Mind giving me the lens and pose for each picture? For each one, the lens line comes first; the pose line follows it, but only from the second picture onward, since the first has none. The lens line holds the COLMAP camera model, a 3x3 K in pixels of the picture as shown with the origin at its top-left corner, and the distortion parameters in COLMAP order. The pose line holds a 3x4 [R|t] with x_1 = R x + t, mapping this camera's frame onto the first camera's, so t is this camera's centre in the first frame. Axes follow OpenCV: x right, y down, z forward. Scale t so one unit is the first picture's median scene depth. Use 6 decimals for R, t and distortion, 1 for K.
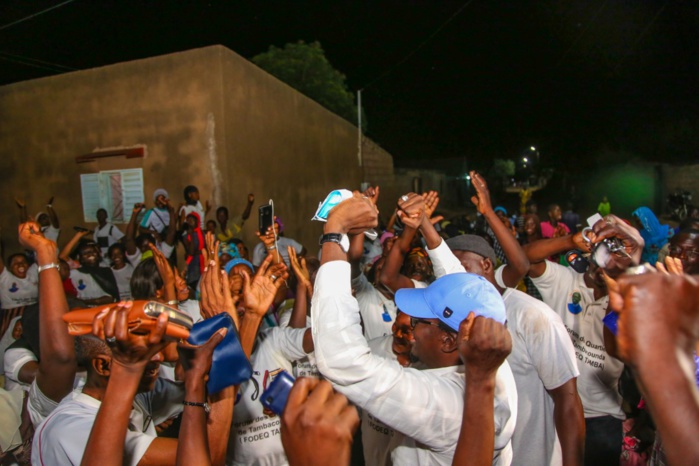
lens RADIAL K [[490.7, 0, 349.5], [0, 490.7, 230.2], [0, 0, 1]] dist [-0.091089, 0.047475]
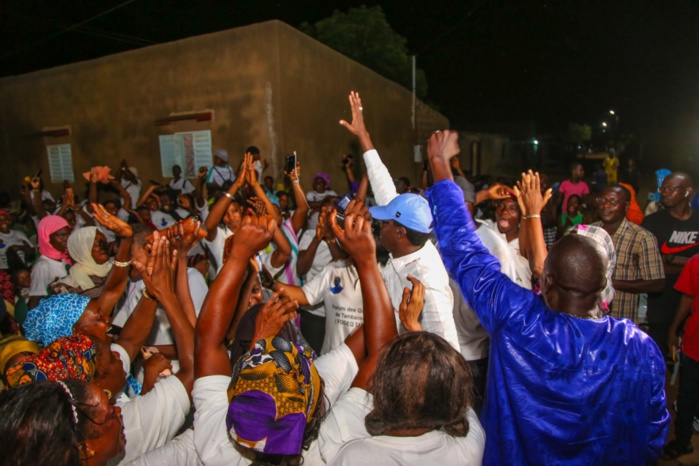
lens RADIAL K [[490.7, 0, 346.3], [0, 490.7, 230.8], [0, 0, 1]] dist [-0.091089, 0.047475]
pose [[0.989459, 0.033134, -0.140970, 0.058815], [-0.022352, 0.996750, 0.077388, 0.012683], [0.143076, -0.073422, 0.986985, -0.106933]]
